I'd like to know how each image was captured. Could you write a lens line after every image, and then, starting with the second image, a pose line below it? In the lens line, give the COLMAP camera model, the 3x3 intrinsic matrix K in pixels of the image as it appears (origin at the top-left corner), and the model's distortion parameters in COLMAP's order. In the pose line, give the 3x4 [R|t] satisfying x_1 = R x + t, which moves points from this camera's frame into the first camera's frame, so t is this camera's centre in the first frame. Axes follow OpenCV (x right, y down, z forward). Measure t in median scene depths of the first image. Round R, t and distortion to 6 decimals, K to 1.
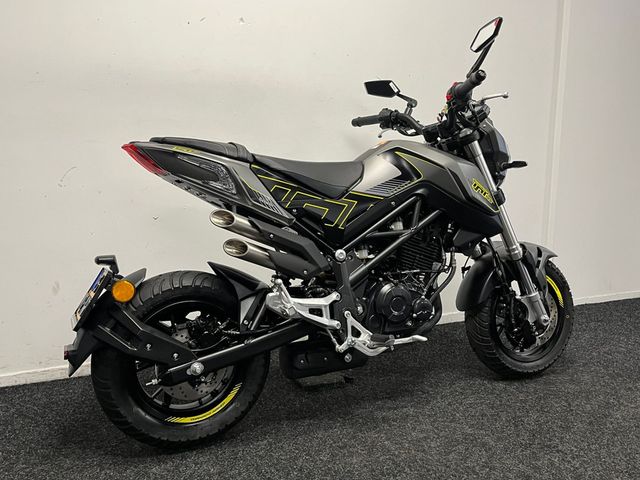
lens RADIAL K [[561.9, 0, 320.0], [0, 561.9, 240.0], [0, 0, 1]] dist [0.020773, -0.008165]
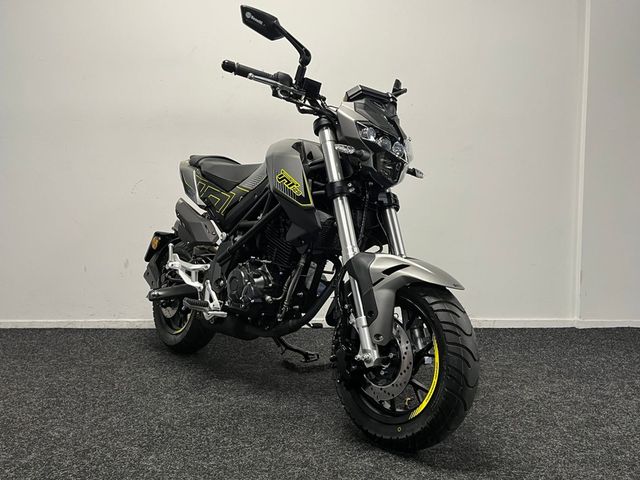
lens RADIAL K [[561.9, 0, 320.0], [0, 561.9, 240.0], [0, 0, 1]] dist [0.020773, -0.008165]
pose [[0.257167, 0.036884, -0.965663, 1.343603], [-0.159465, 0.987192, -0.004761, 0.006000], [0.953119, 0.155214, 0.259755, 0.919962]]
